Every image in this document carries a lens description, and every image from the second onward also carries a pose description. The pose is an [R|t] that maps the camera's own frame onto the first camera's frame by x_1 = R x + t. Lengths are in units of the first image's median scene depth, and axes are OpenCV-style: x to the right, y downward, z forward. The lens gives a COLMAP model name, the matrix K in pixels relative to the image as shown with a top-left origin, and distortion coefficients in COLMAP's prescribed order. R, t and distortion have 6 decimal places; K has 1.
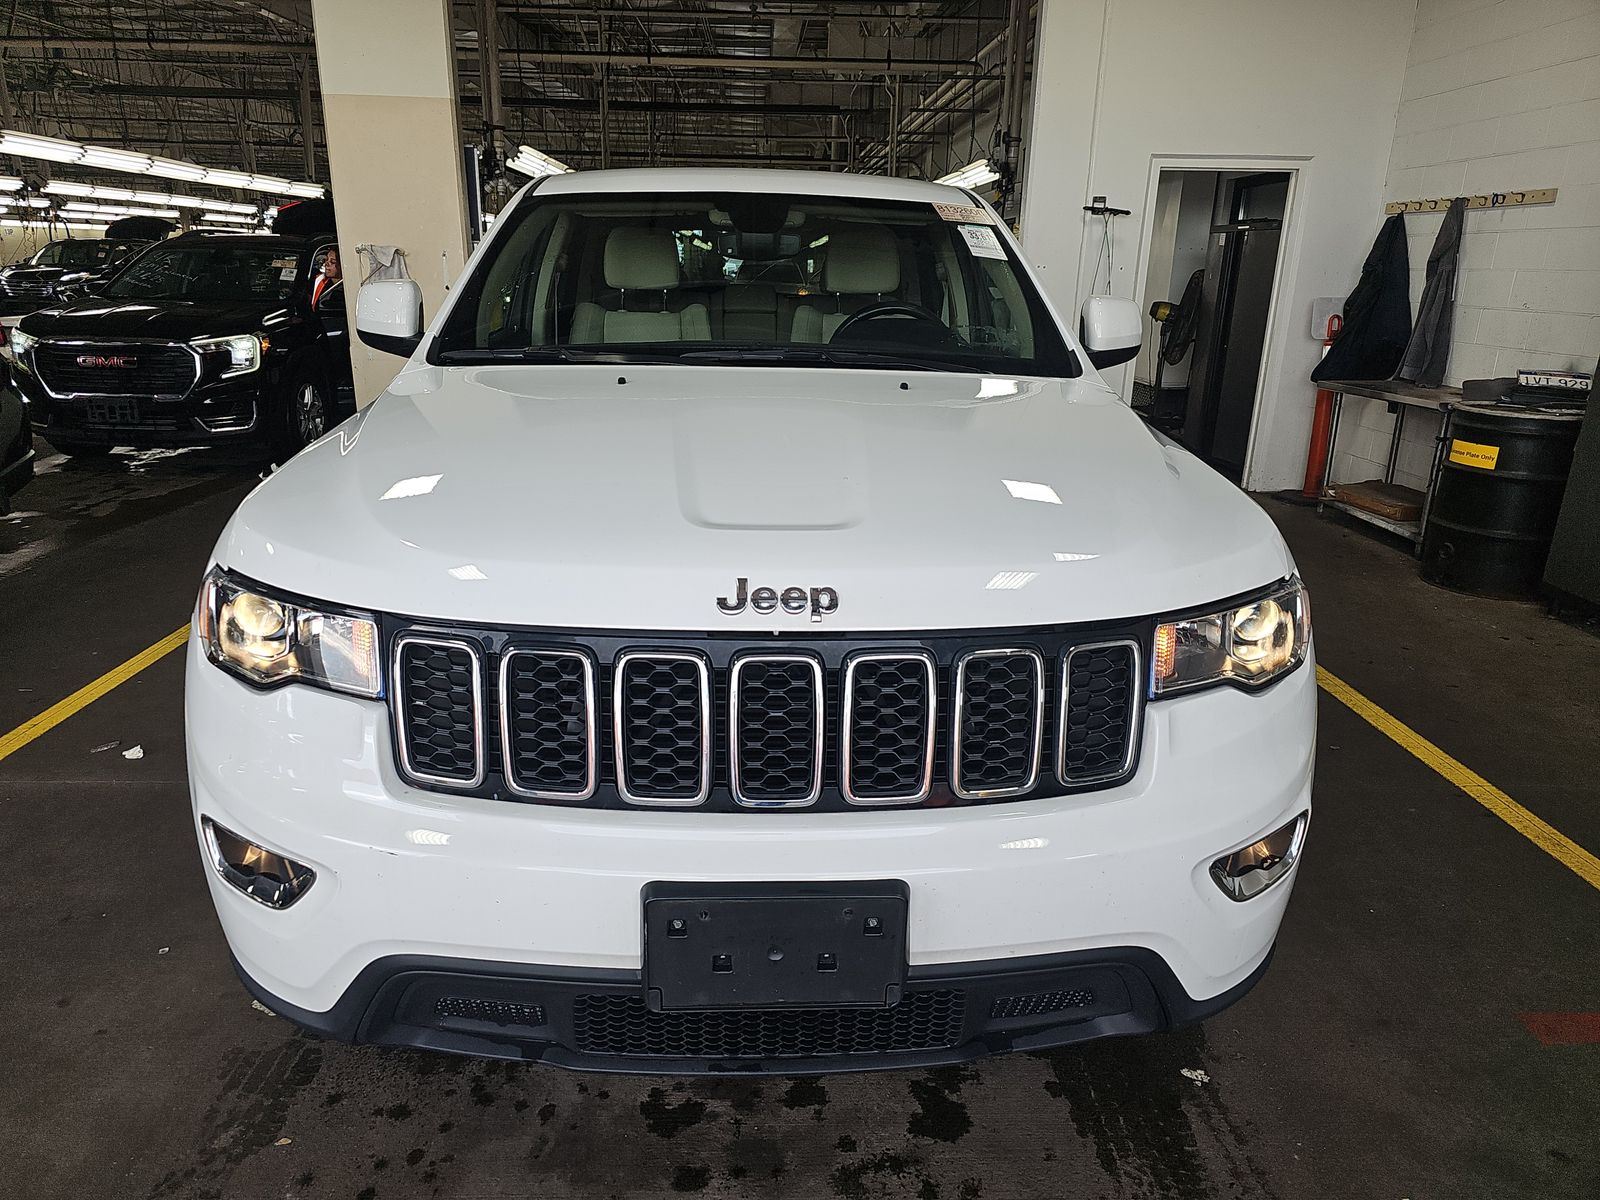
lens RADIAL K [[1055.0, 0, 800.0], [0, 1055.0, 600.0], [0, 0, 1]] dist [0.004418, -0.000315]
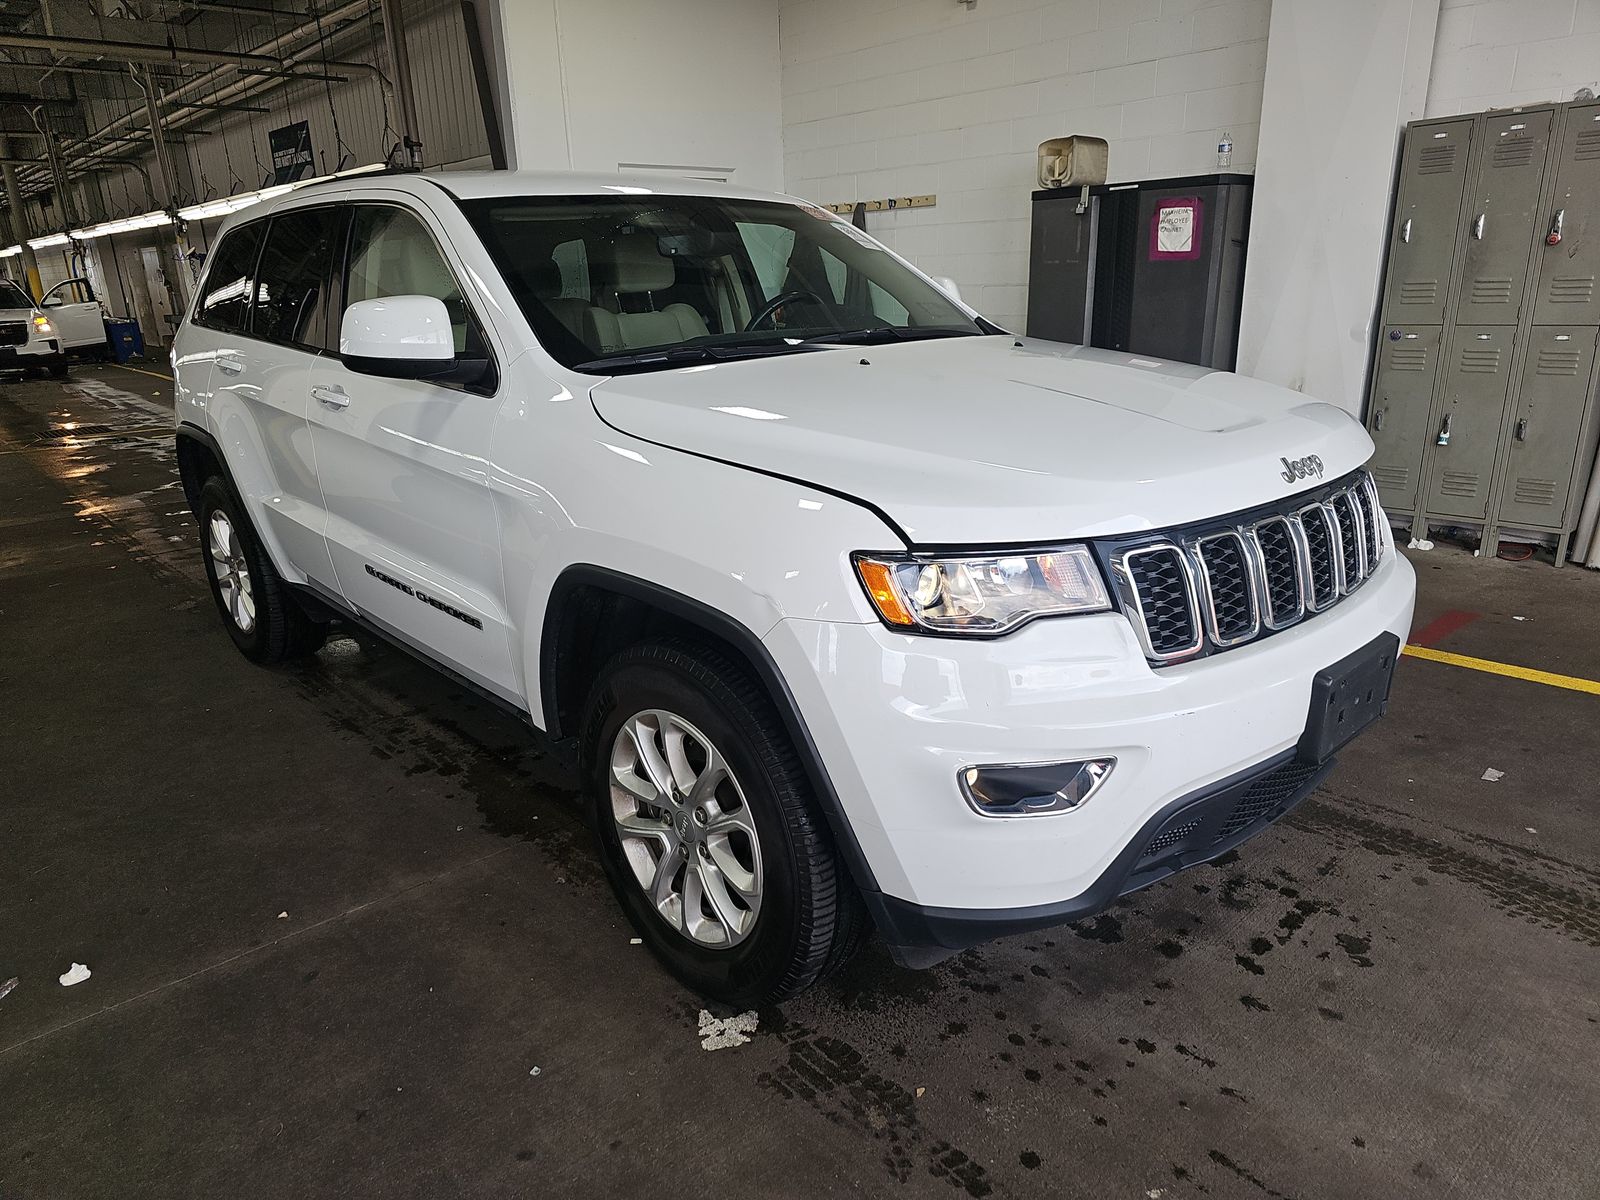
lens RADIAL K [[1041.1, 0, 800.0], [0, 1041.1, 600.0], [0, 0, 1]] dist [0.021721, -0.000161]
pose [[0.773934, -0.230614, 0.589783, -1.019032], [0.233175, 0.969677, 0.073178, -0.064080], [-0.588775, 0.080887, 0.804240, 0.179691]]
